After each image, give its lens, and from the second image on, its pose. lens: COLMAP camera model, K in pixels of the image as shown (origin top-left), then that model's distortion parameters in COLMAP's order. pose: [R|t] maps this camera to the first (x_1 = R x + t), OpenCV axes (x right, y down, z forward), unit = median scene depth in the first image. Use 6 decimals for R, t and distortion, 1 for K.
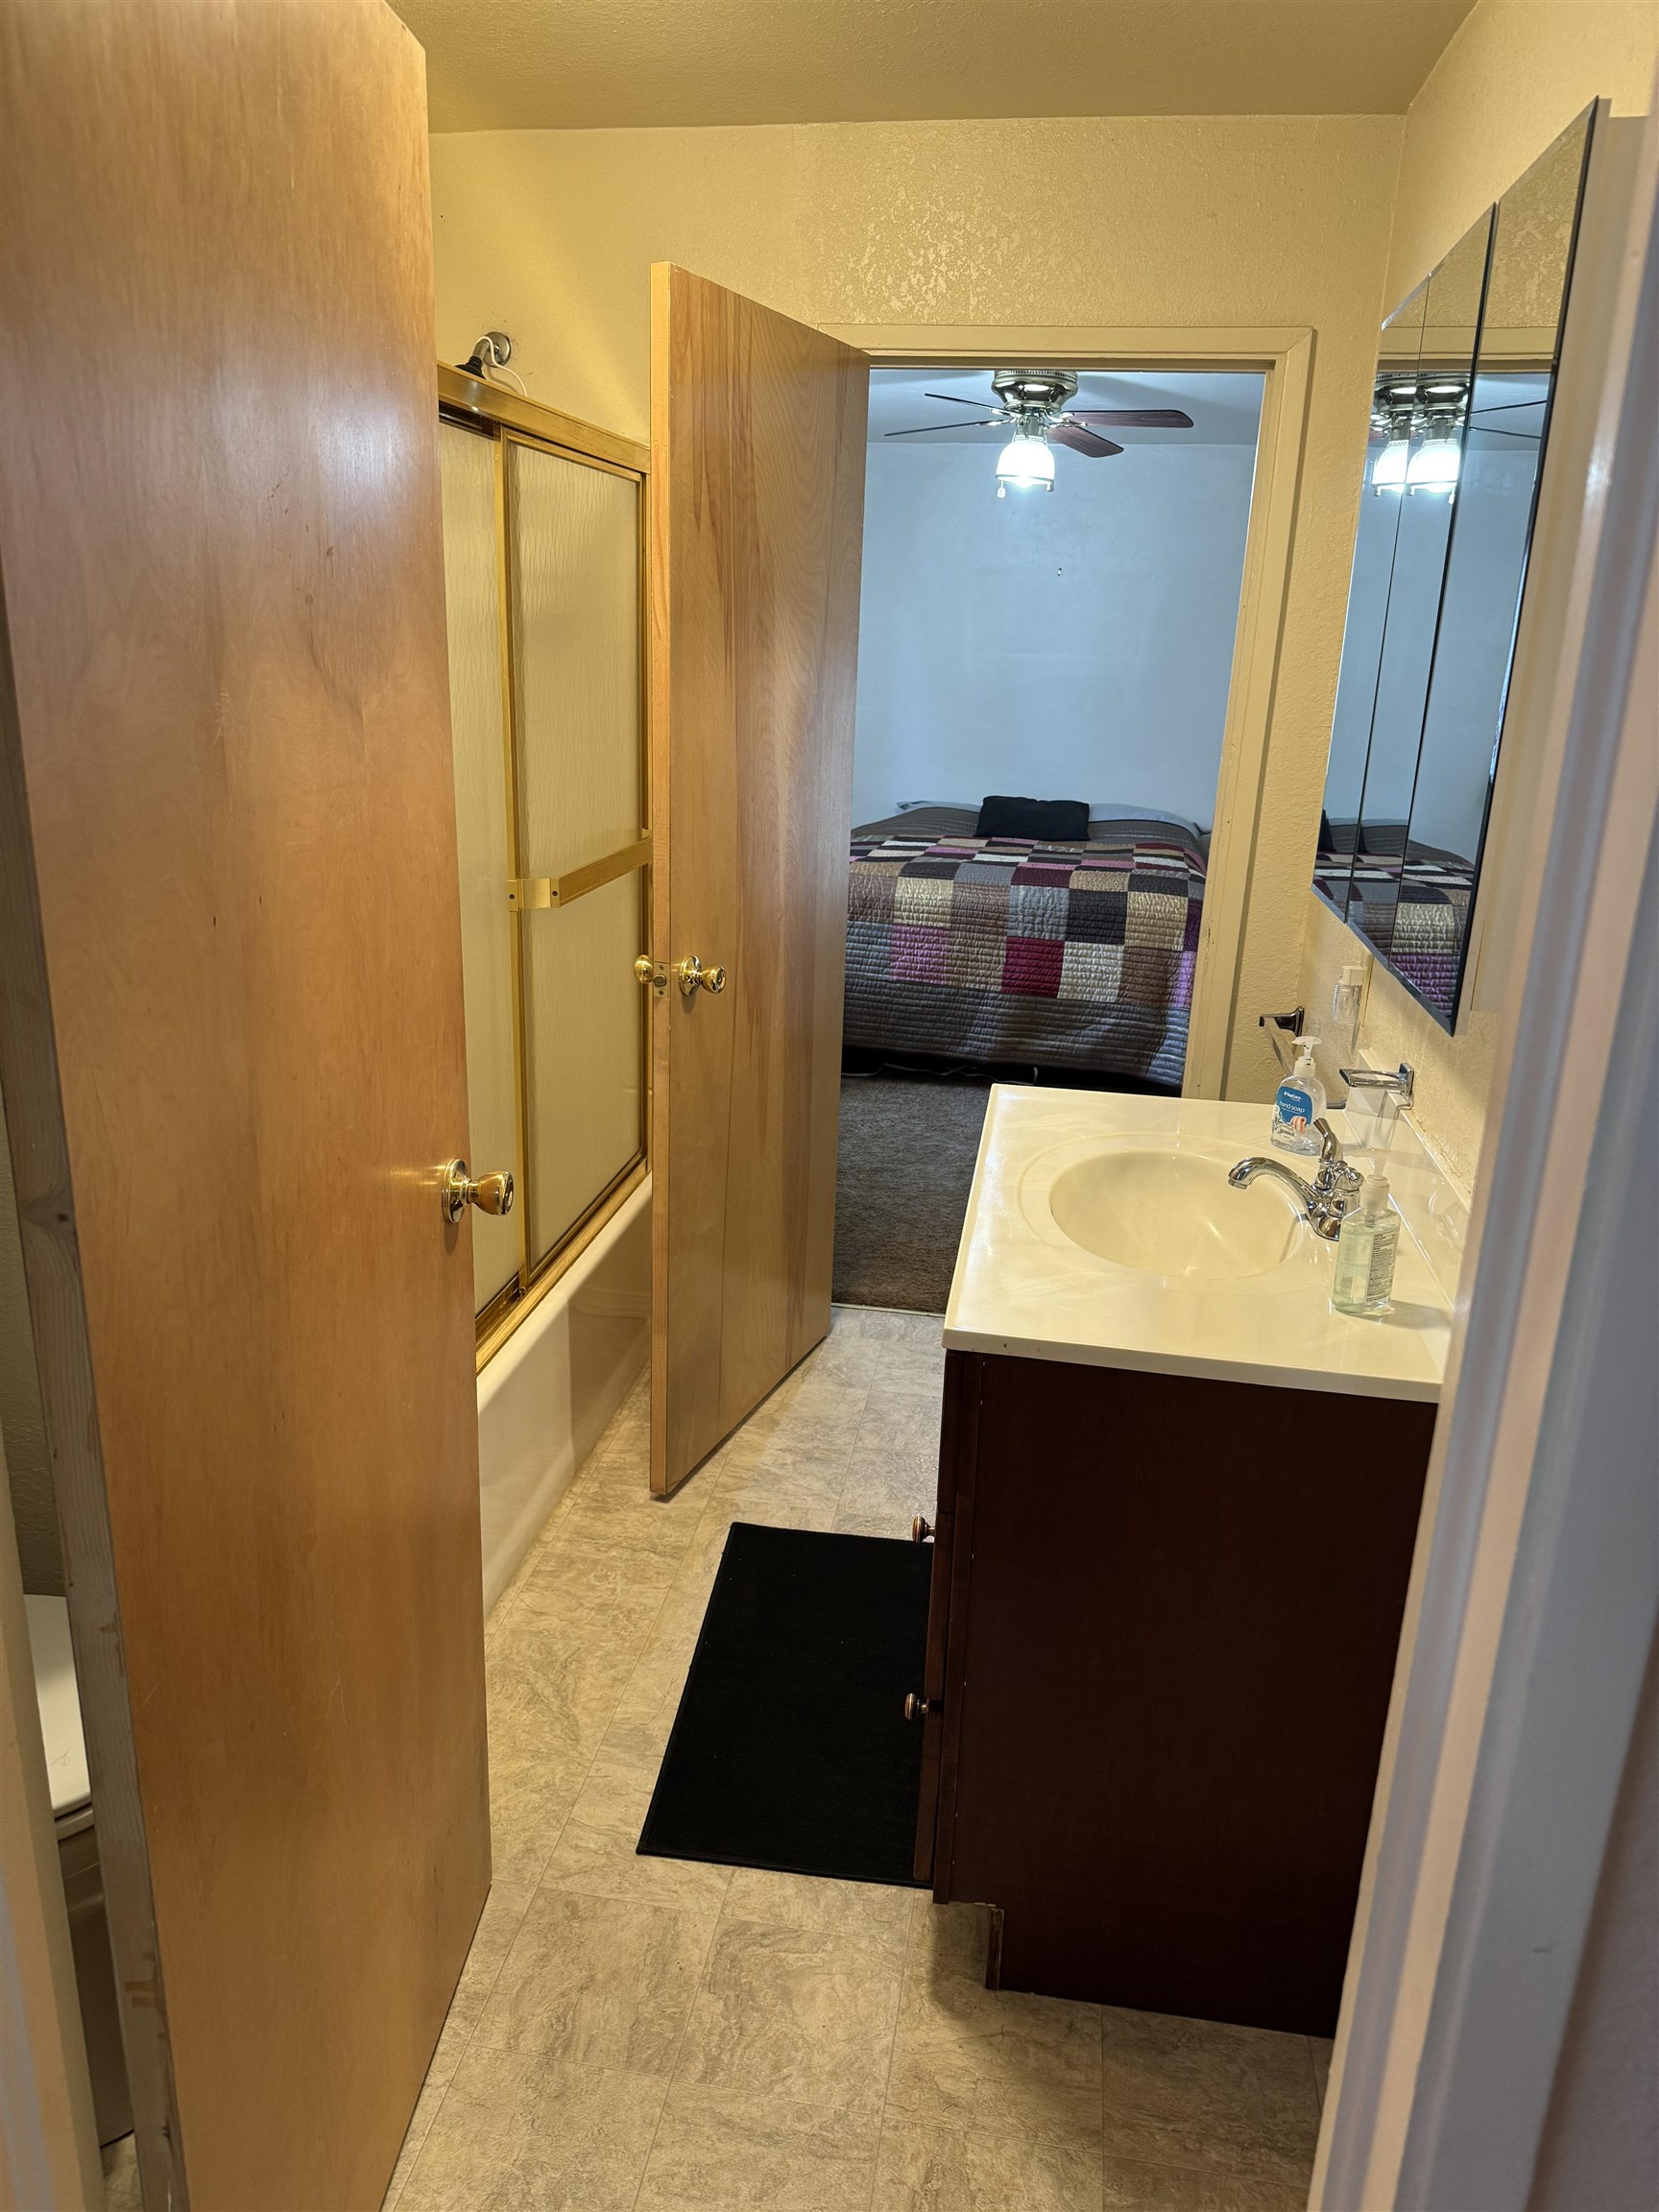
lens RADIAL K [[1541.1, 0, 813.2], [0, 1541.1, 1106.9], [0, 0, 1]] dist [0.147957, -0.265138]
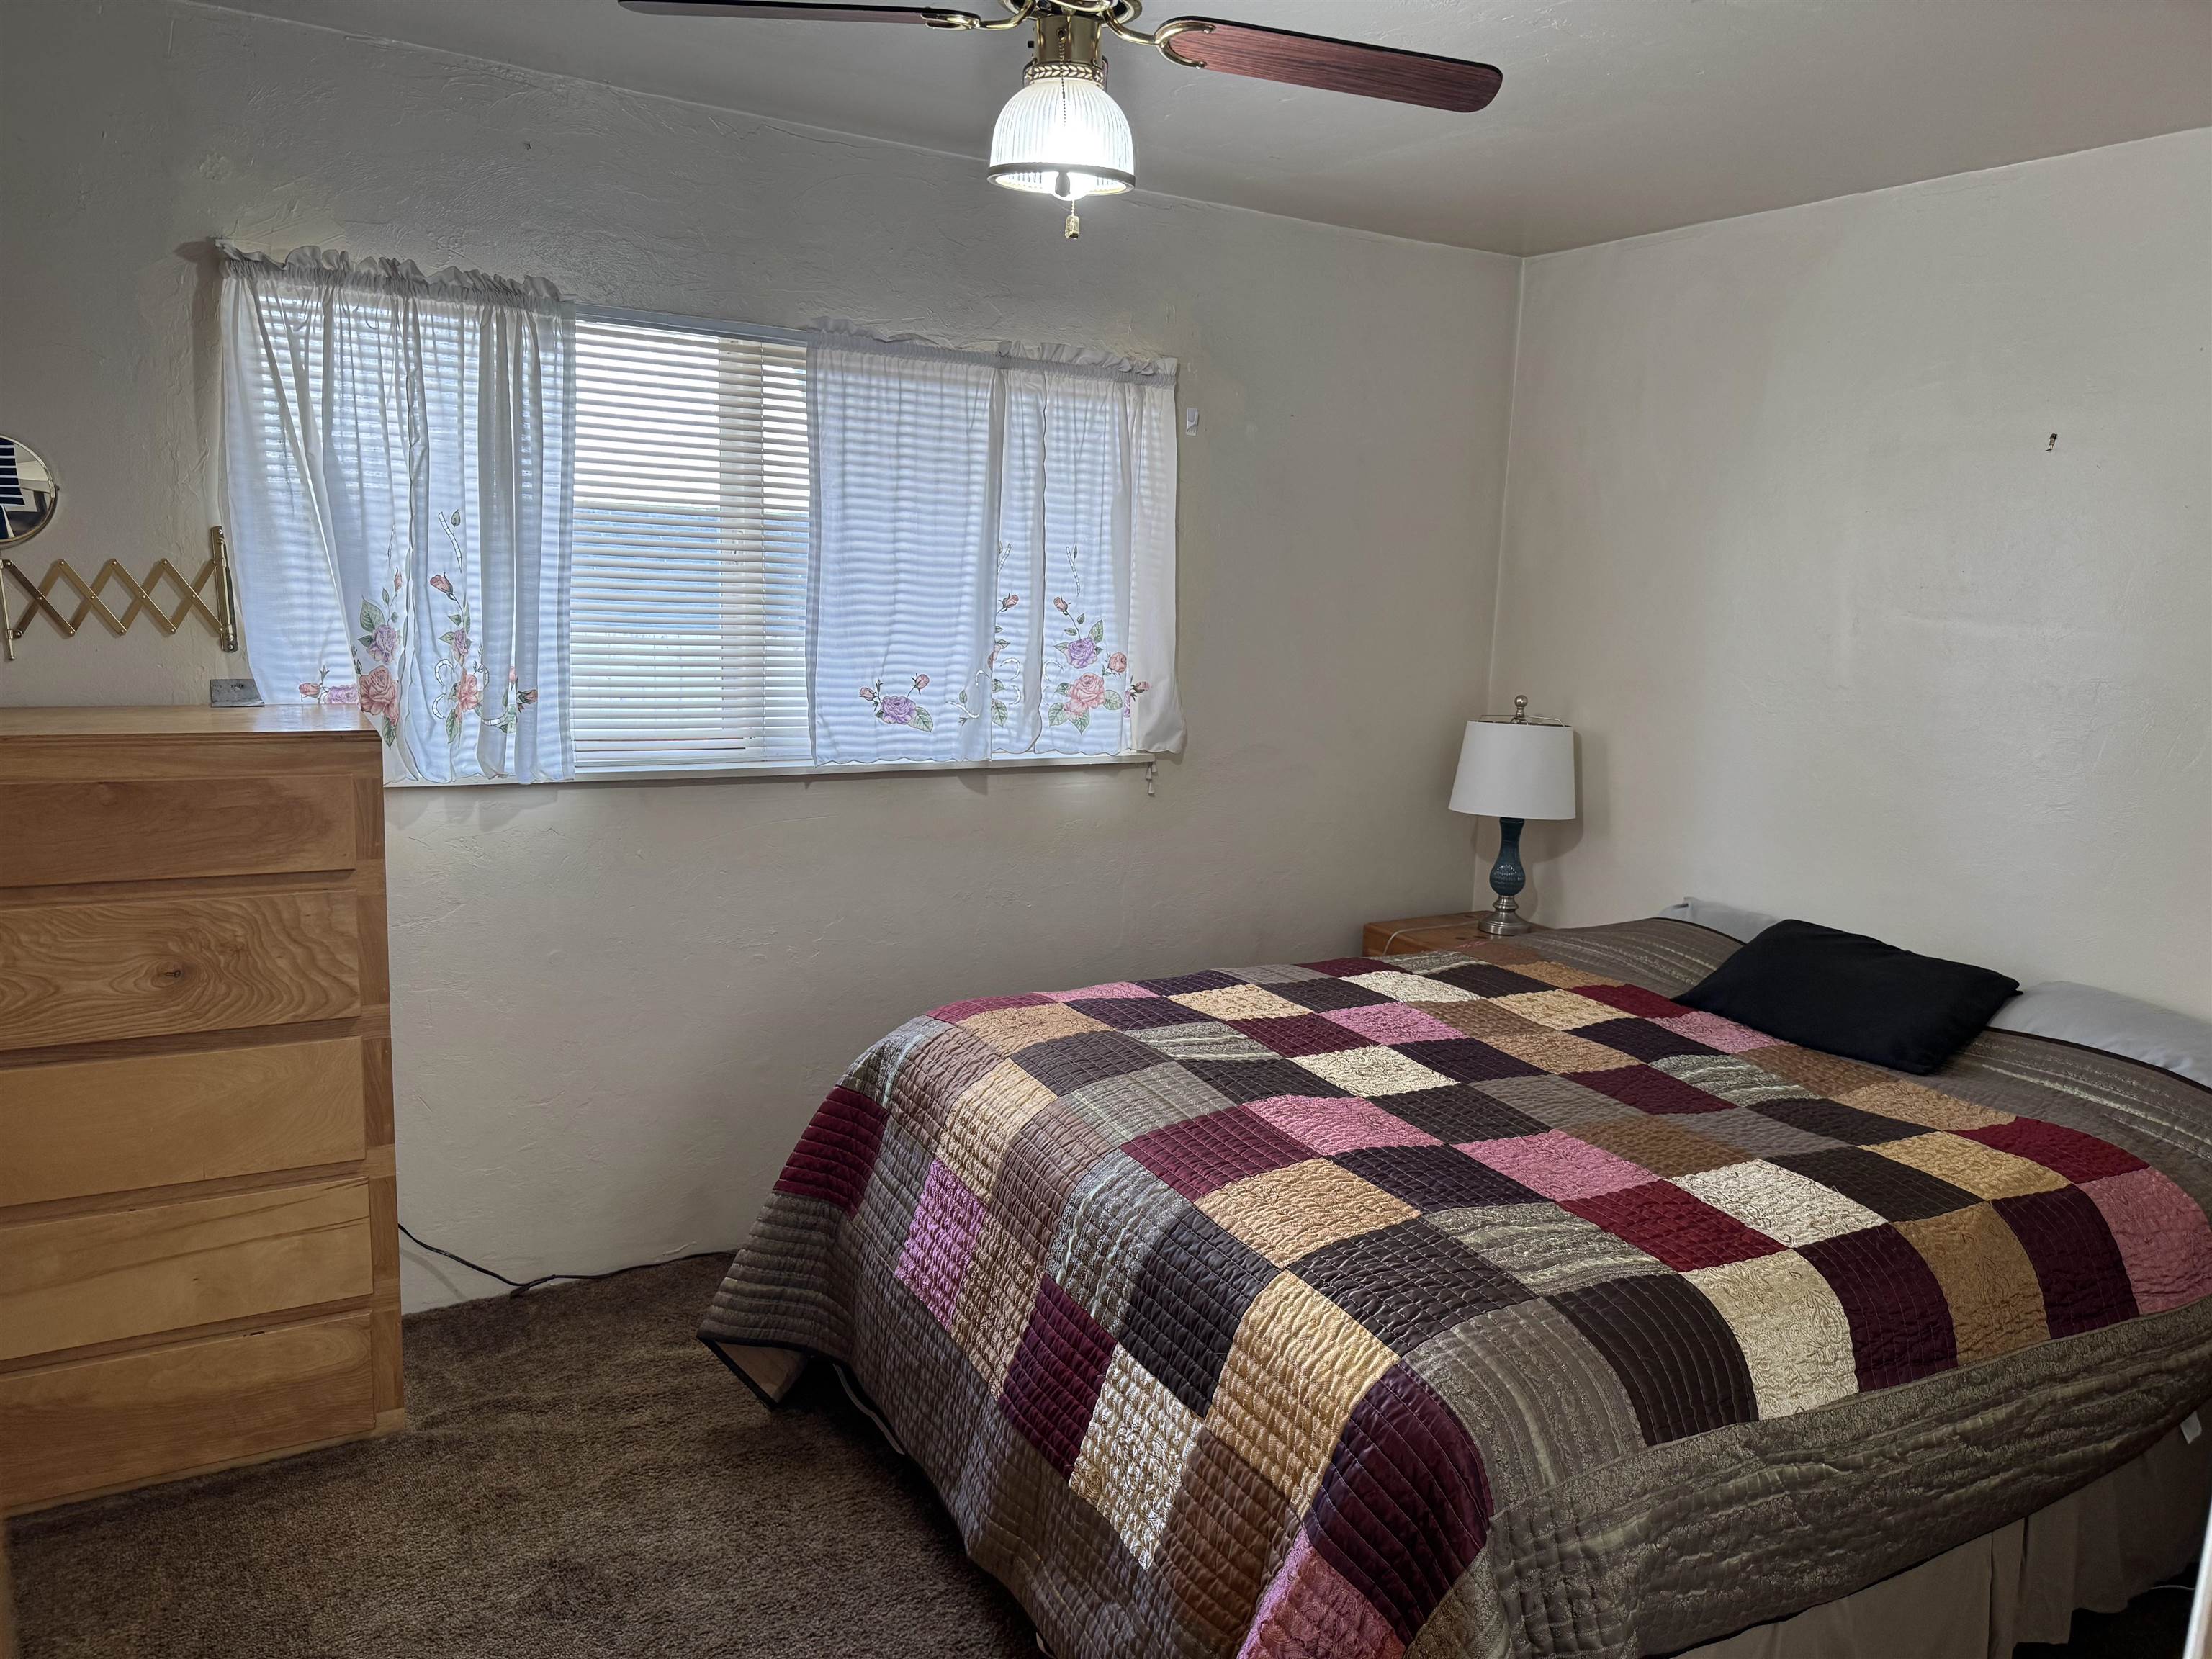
lens RADIAL K [[1541.1, 0, 1106.0], [0, 1541.1, 829.5], [0, 0, 1]] dist [0.147957, -0.265138]
pose [[0.626291, 0.130024, -0.768670, 0.428520], [-0.241484, 0.969854, -0.032700, -0.211197], [0.741246, 0.206102, 0.638809, 0.723424]]
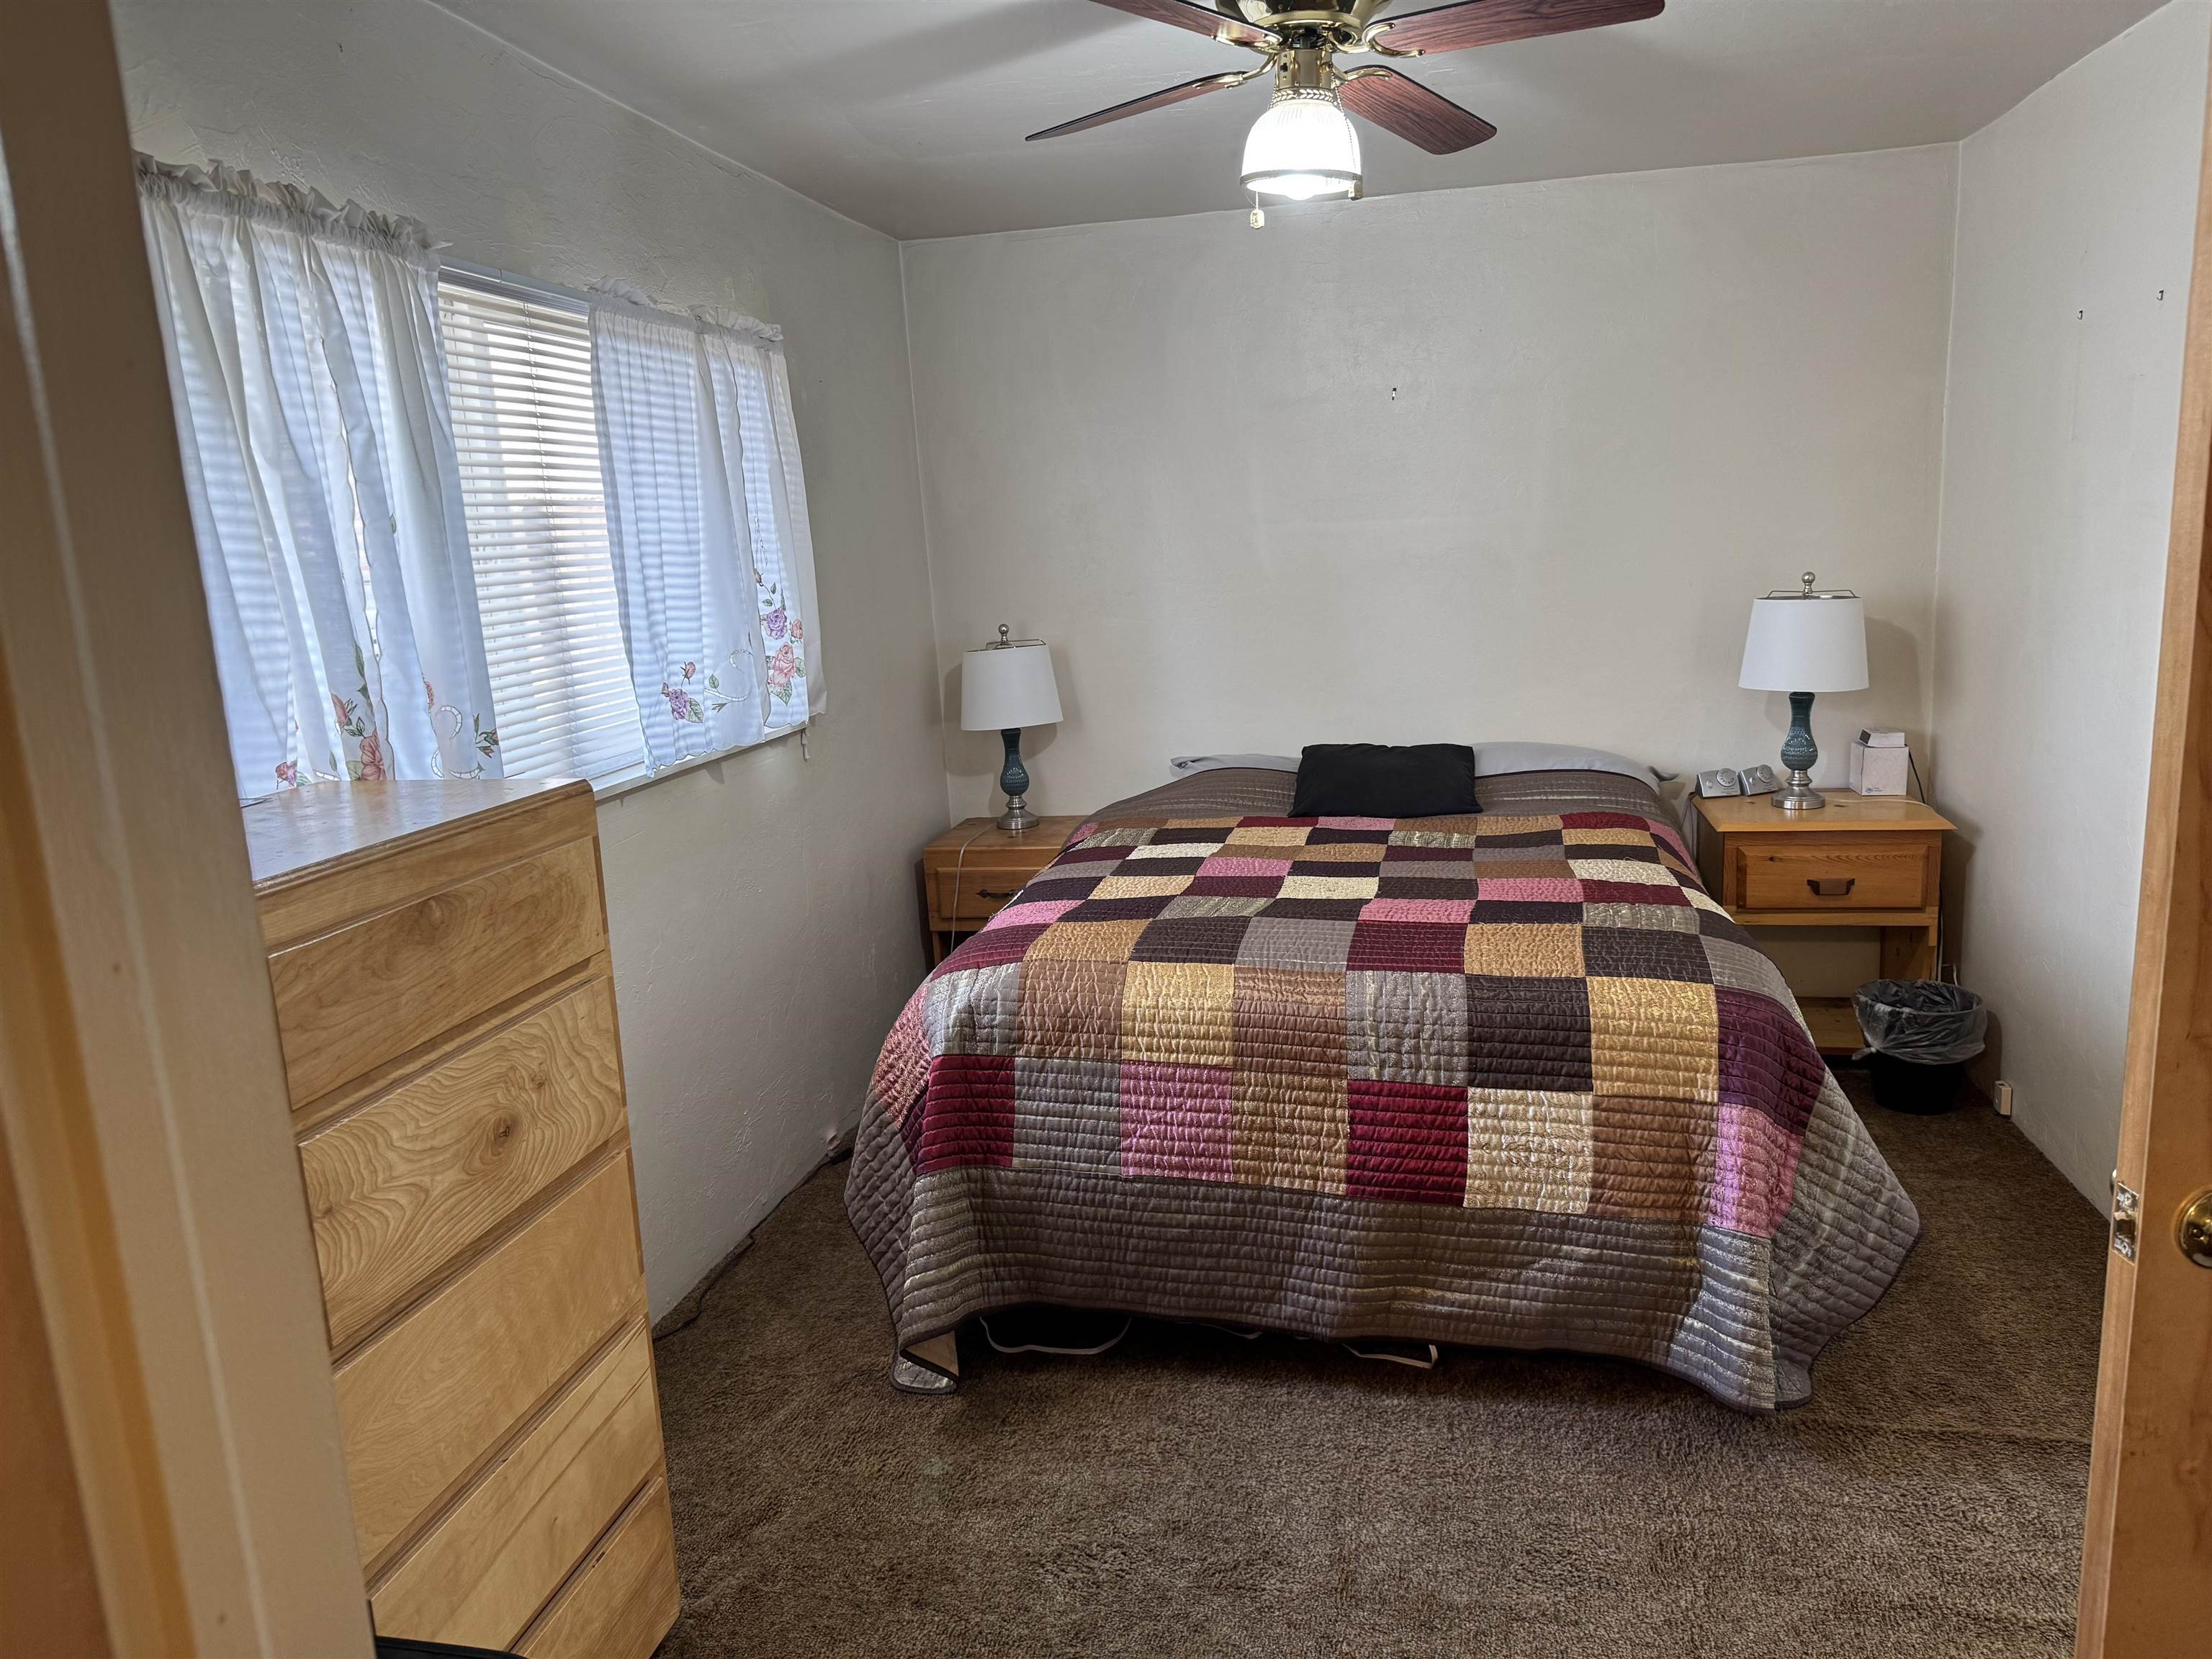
lens RADIAL K [[1541.1, 0, 1106.0], [0, 1541.1, 829.5], [0, 0, 1]] dist [0.147957, -0.265138]
pose [[0.996221, -0.070861, -0.050225, 0.078062], [0.065932, 0.993407, -0.093783, -0.147686], [0.056539, 0.090117, 0.994325, 0.490053]]
